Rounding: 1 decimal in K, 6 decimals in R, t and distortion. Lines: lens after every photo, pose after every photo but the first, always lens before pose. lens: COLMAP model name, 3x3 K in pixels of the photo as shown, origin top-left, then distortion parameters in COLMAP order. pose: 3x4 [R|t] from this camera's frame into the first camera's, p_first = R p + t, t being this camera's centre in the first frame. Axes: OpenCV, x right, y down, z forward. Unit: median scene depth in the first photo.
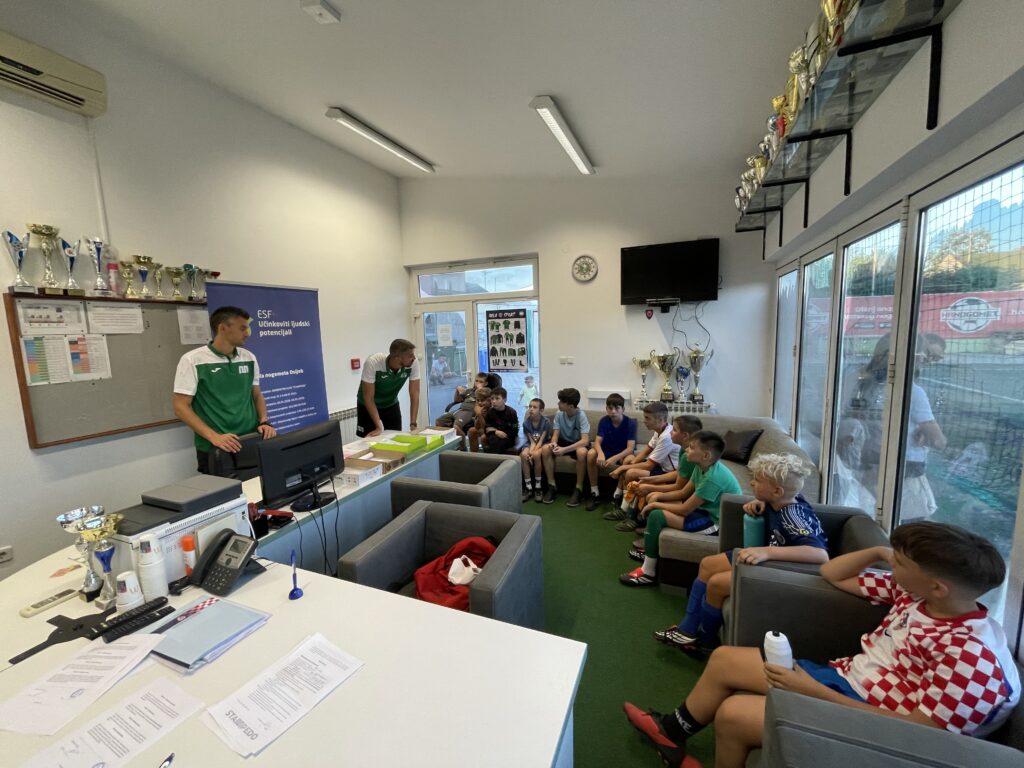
lens RADIAL K [[413.5, 0, 511.4], [0, 413.5, 380.1], [0, 0, 1]] dist [-0.012214, 0.001551]
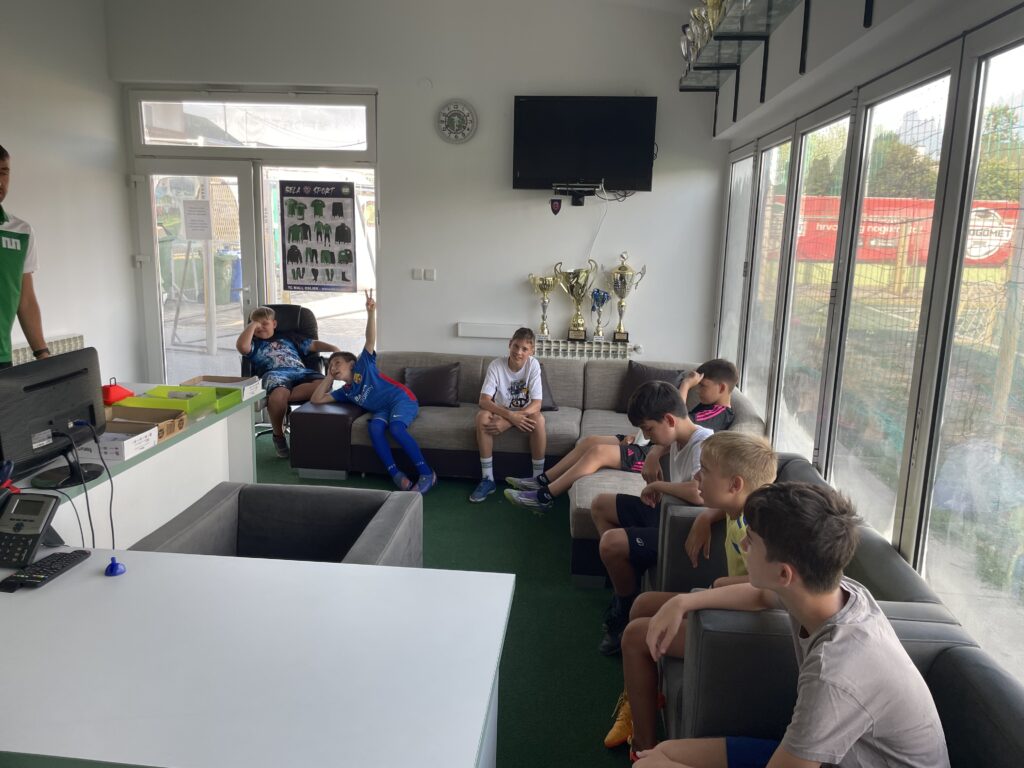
lens RADIAL K [[771.3, 0, 521.4], [0, 771.3, 375.4], [0, 0, 1]] dist [0.083806, -0.110070]
pose [[0.952759, -0.003285, 0.303709, -0.138562], [-0.018004, 0.997572, 0.067270, 0.039897], [-0.303193, -0.069560, 0.950387, -0.255629]]
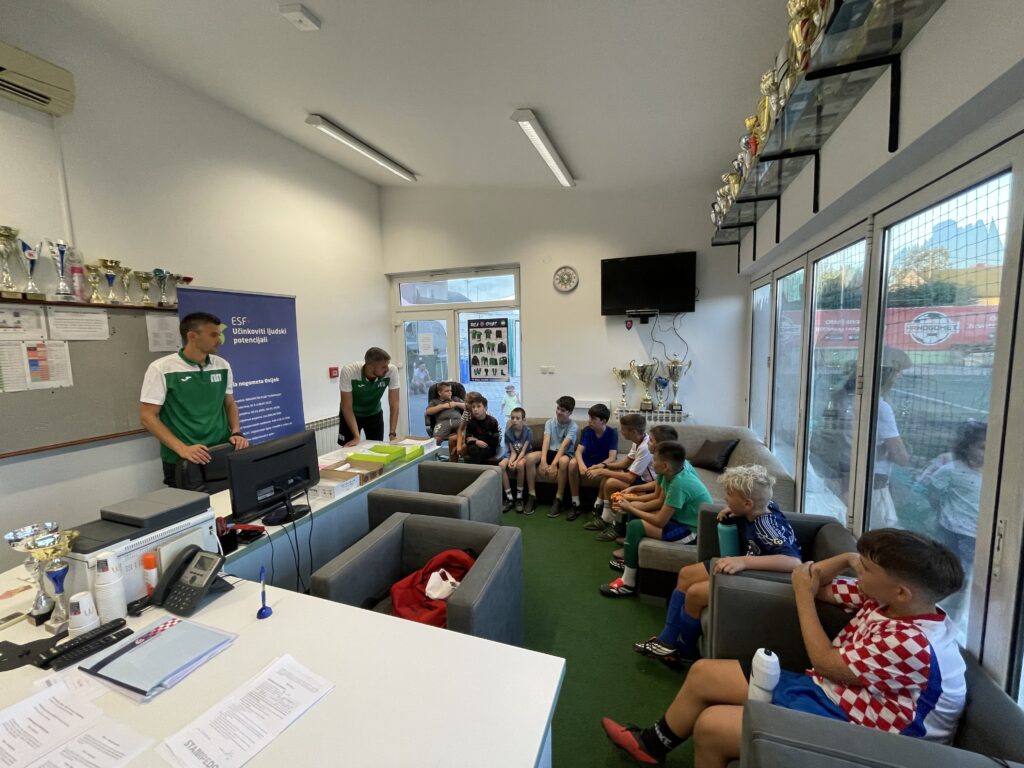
lens RADIAL K [[413.5, 0, 511.6], [0, 413.5, 380.0], [0, 0, 1]] dist [-0.012214, 0.001551]
pose [[0.999052, 0.003886, 0.043363, 0.003831], [-0.002926, 0.999750, -0.022167, -0.001407], [-0.043439, 0.022019, 0.998813, 0.003289]]
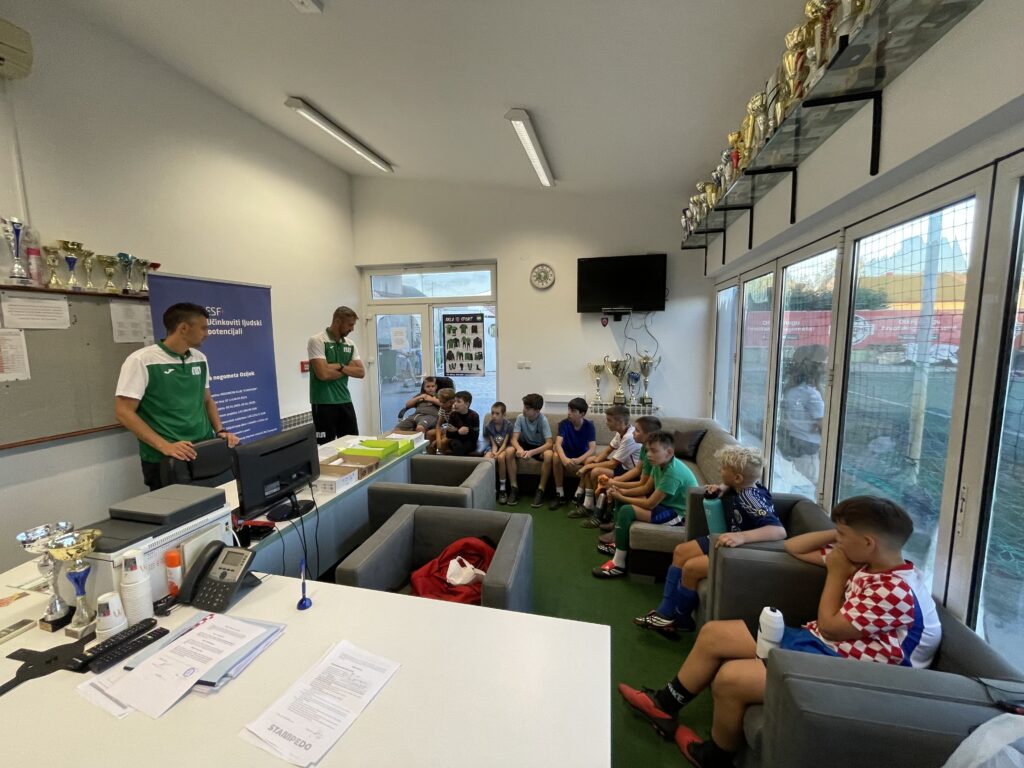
lens RADIAL K [[413.5, 0, 512.0], [0, 413.5, 380.0], [0, 0, 1]] dist [-0.012214, 0.001551]
pose [[0.988047, 0.004282, 0.154094, -0.096303], [-0.002301, 0.999912, -0.013033, 0.005193], [-0.154136, 0.012523, 0.987970, -0.013038]]
